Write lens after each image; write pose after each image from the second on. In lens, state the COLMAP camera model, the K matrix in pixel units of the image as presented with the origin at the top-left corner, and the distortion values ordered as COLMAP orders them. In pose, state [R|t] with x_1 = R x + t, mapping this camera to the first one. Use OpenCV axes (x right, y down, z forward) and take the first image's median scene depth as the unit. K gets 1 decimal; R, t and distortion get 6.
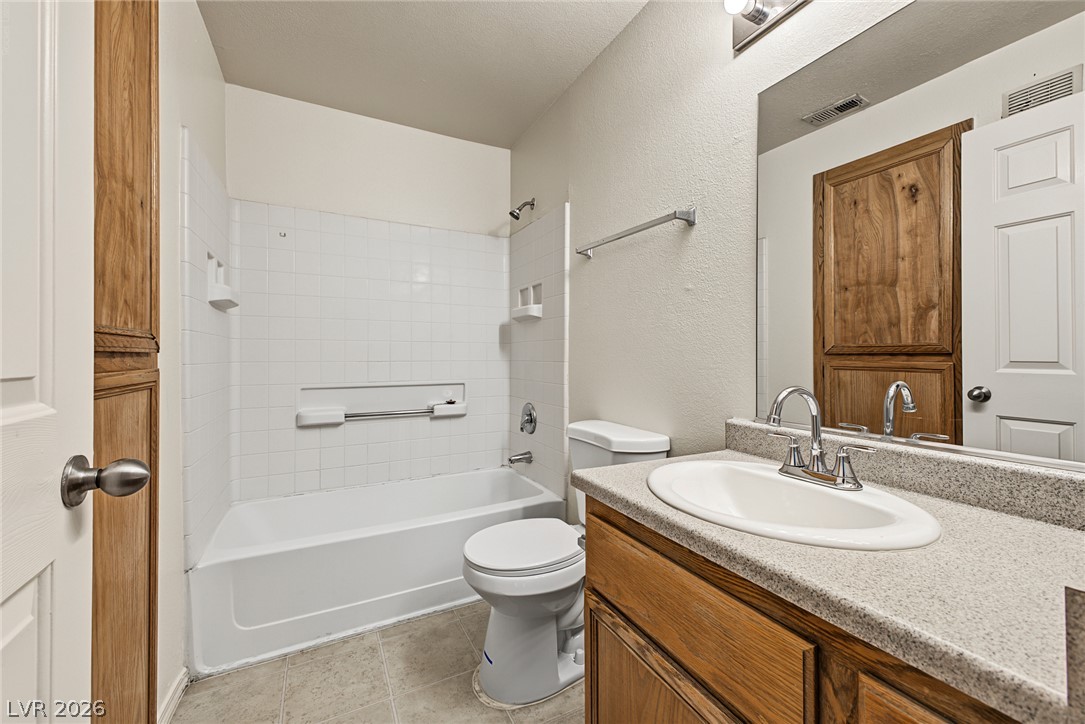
lens RADIAL K [[434.7, 0, 543.0], [0, 434.7, 356.5], [0, 0, 1]] dist [0.022802, -0.010277]
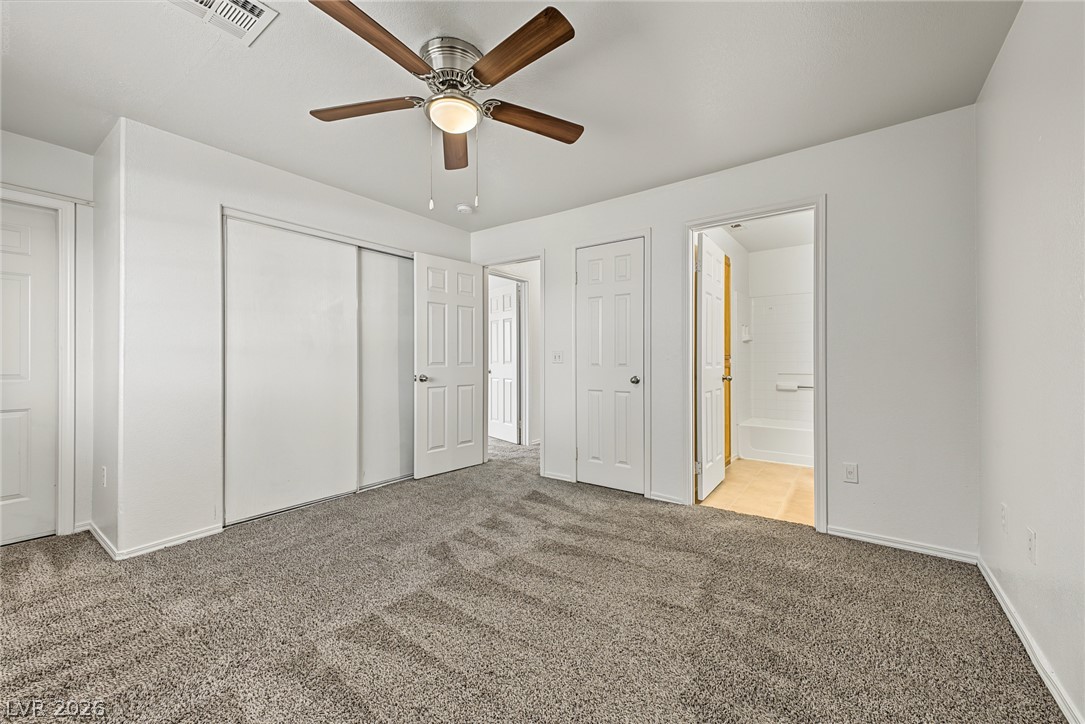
lens RADIAL K [[434.7, 0, 543.0], [0, 434.7, 356.5], [0, 0, 1]] dist [0.022802, -0.010277]
pose [[0.444954, -0.004271, -0.895543, 0.959221], [0.008579, 0.999963, -0.000506, -0.027405], [0.895513, -0.007458, 0.444974, -1.139393]]
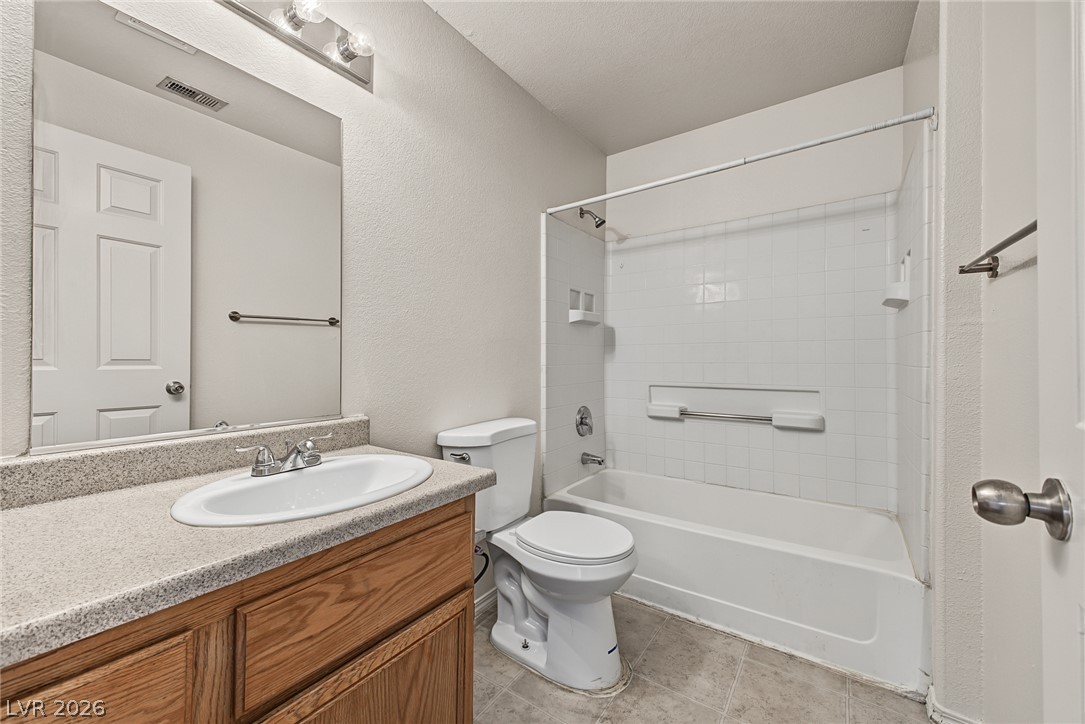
lens RADIAL K [[434.7, 0, 543.0], [0, 434.7, 356.5], [0, 0, 1]] dist [0.022802, -0.010277]
pose [[-0.470289, -0.022773, 0.882218, -1.229827], [-0.025060, 0.999608, 0.012444, -0.102137], [-0.882156, -0.016256, -0.470676, 1.443517]]
